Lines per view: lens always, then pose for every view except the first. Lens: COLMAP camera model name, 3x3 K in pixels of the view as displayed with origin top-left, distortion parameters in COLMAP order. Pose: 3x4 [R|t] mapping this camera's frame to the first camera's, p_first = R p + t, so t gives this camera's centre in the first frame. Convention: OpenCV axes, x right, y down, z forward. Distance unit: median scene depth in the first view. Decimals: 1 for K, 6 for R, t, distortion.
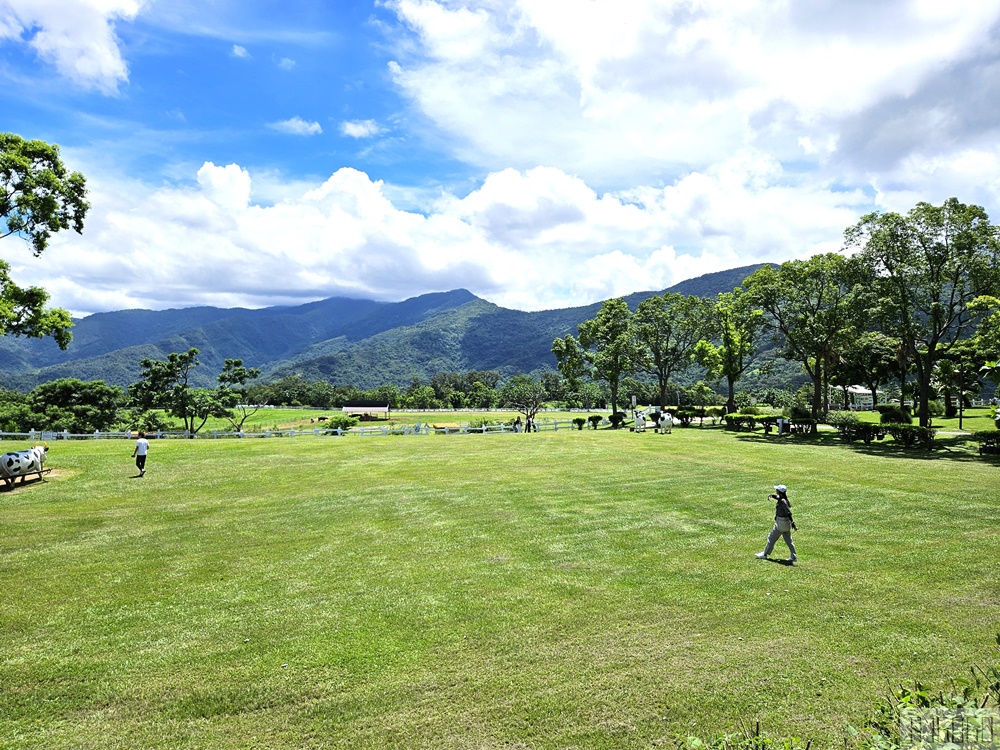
lens RADIAL K [[652.8, 0, 502.6], [0, 652.8, 385.7], [0, 0, 1]] dist [-0.000944, -0.002014]
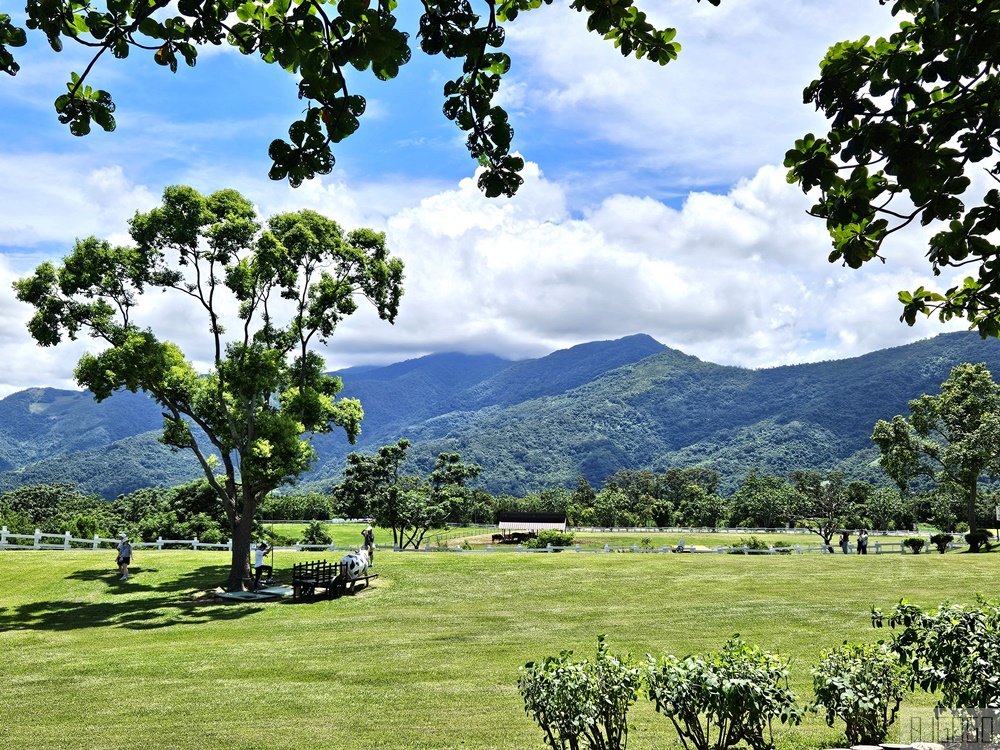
lens RADIAL K [[1062.0, 0, 500.0], [0, 1062.0, 375.0], [0, 0, 1]] dist [0.045990, -0.002635]
pose [[0.981300, -0.017542, -0.191681, -0.096379], [-0.003475, 0.994062, -0.108762, 0.003915], [0.192451, 0.107394, 0.975412, -0.204697]]
